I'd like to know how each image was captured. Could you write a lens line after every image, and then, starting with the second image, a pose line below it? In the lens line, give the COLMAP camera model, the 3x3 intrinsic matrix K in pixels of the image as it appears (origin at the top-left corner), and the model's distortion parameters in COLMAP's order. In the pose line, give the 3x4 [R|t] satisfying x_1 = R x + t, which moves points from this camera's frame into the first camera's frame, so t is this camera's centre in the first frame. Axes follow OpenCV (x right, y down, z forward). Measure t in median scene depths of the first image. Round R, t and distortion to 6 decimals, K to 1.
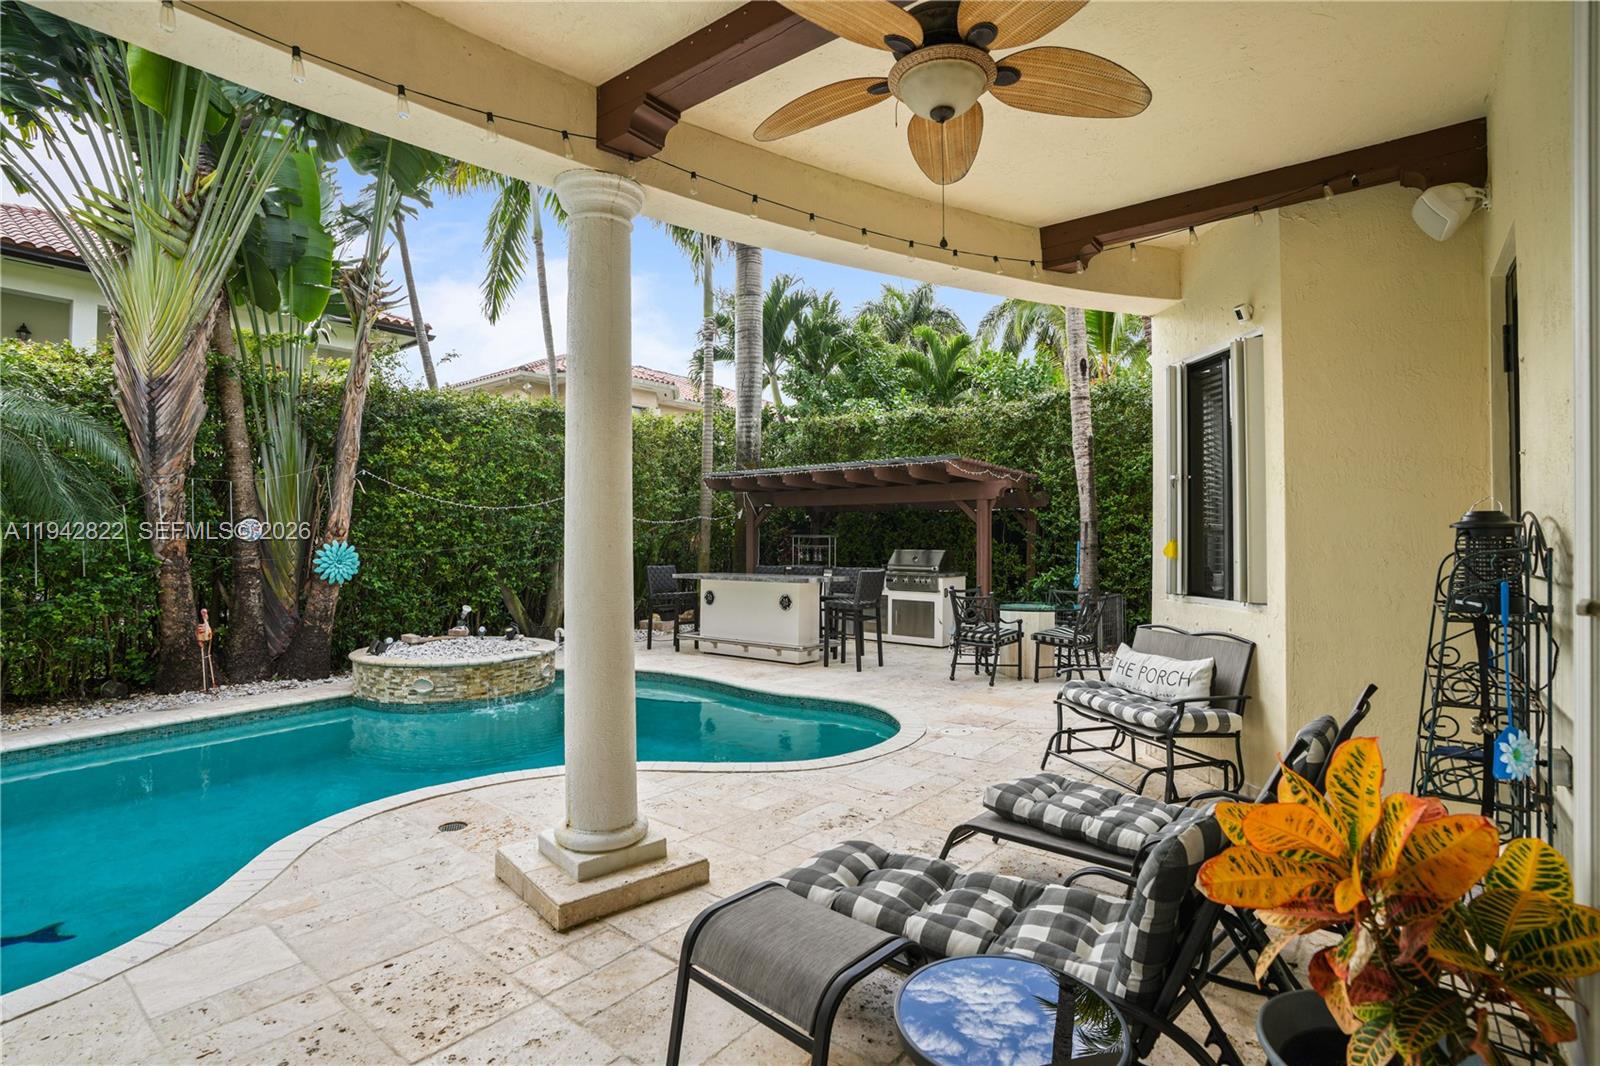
lens RADIAL K [[749.2, 0, 794.4], [0, 749.2, 523.4], [0, 0, 1]] dist [-0.065532, 0.025622]
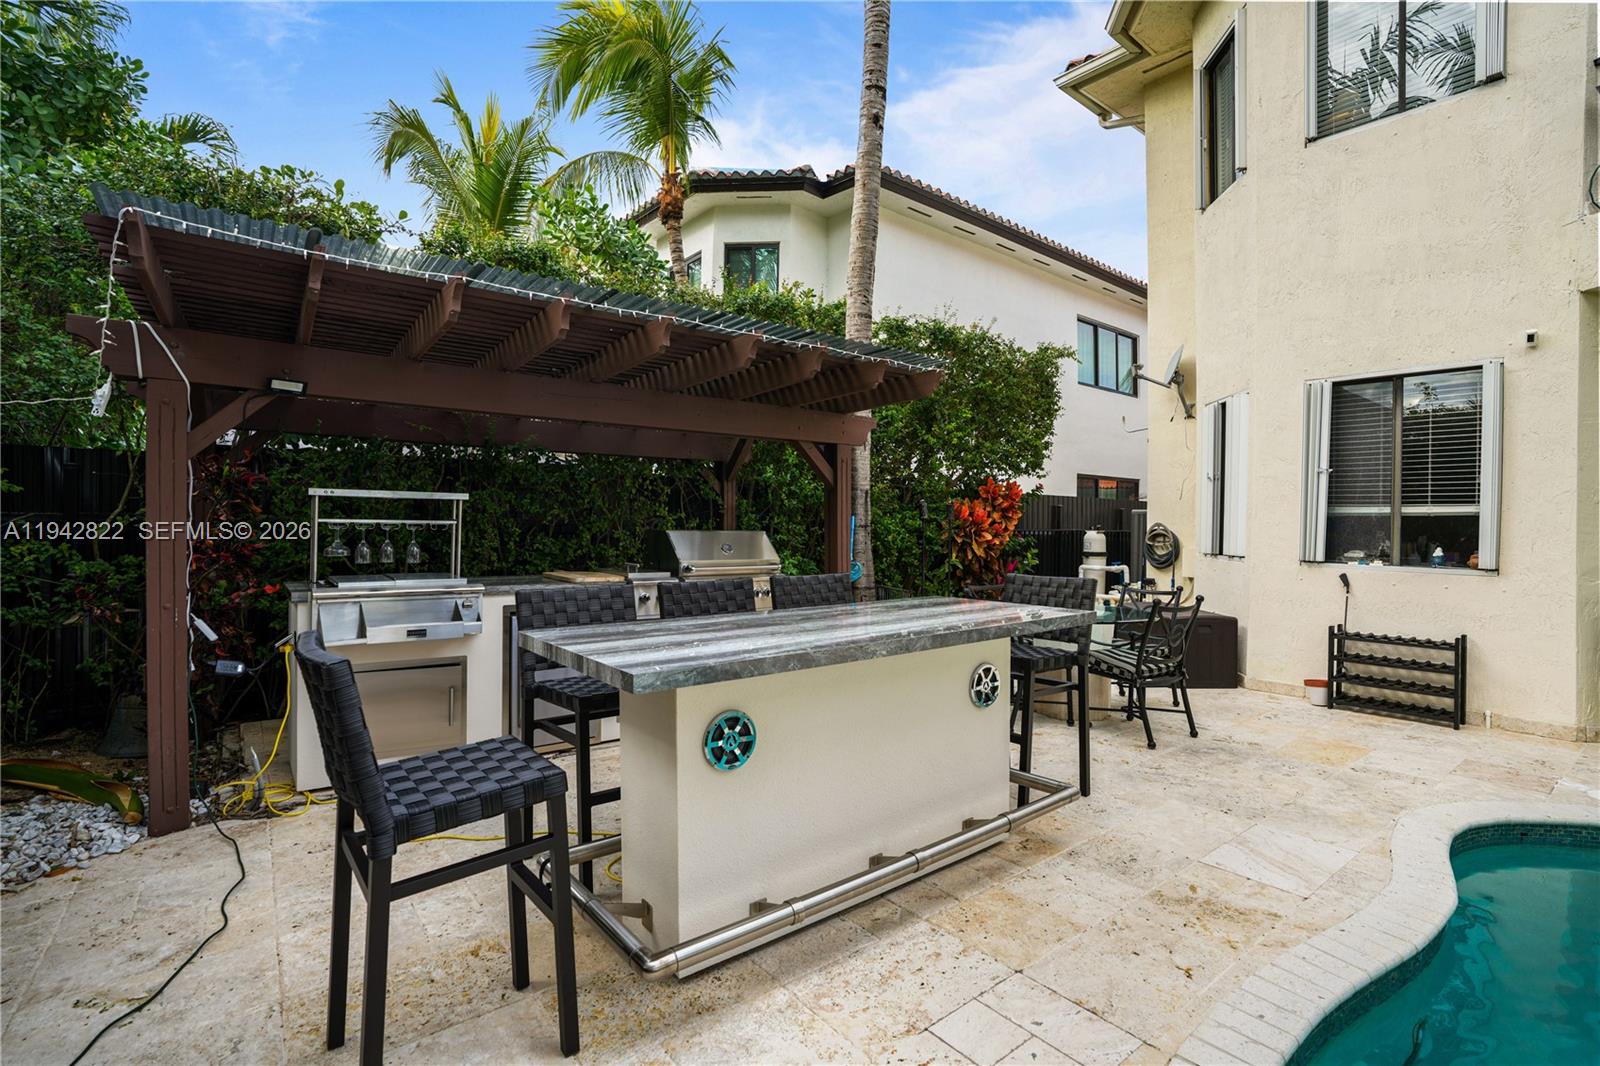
lens RADIAL K [[749.2, 0, 810.4], [0, 749.2, 532.9], [0, 0, 1]] dist [-0.065532, 0.025622]
pose [[0.205319, -0.018075, 0.978528, -0.413501], [-0.036461, 0.998994, 0.026104, 0.028803], [-0.978016, -0.041038, 0.204454, 1.117621]]
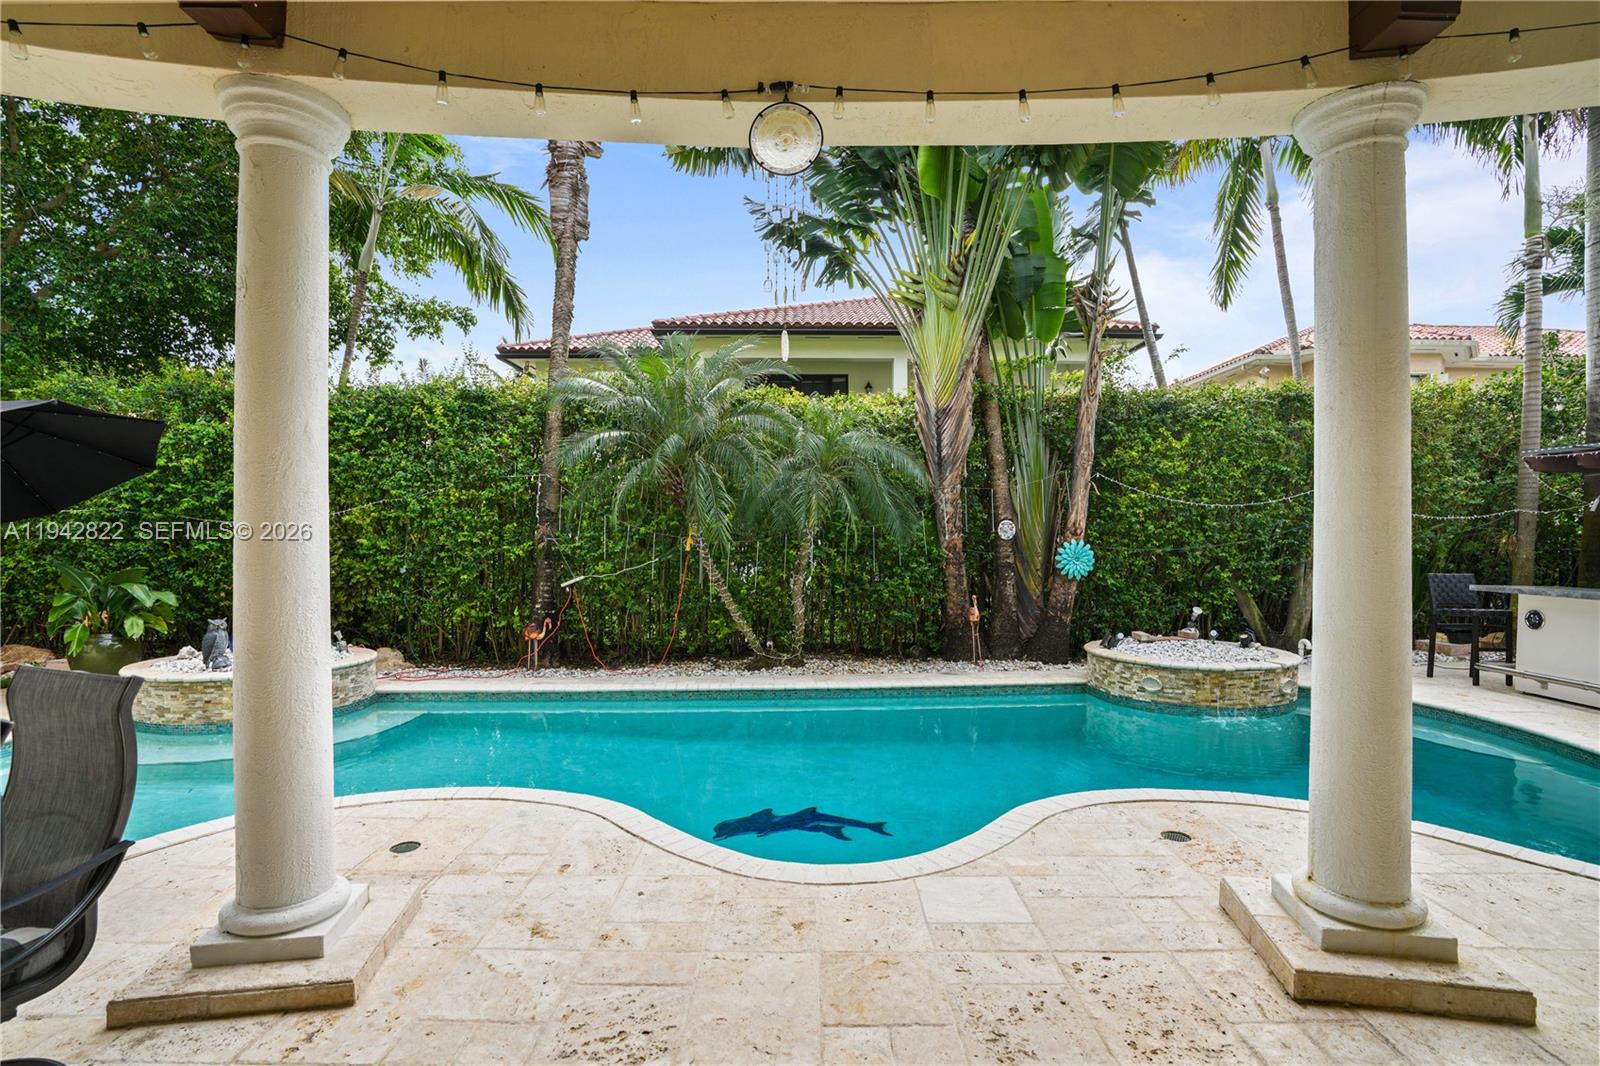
lens RADIAL K [[749.2, 0, 814.9], [0, 749.2, 542.5], [0, 0, 1]] dist [-0.065532, 0.025622]
pose [[0.624455, 0.010394, -0.780992, -0.004161], [0.011561, 0.999679, 0.022548, -0.001057], [0.780976, -0.023110, 0.624134, 0.011088]]
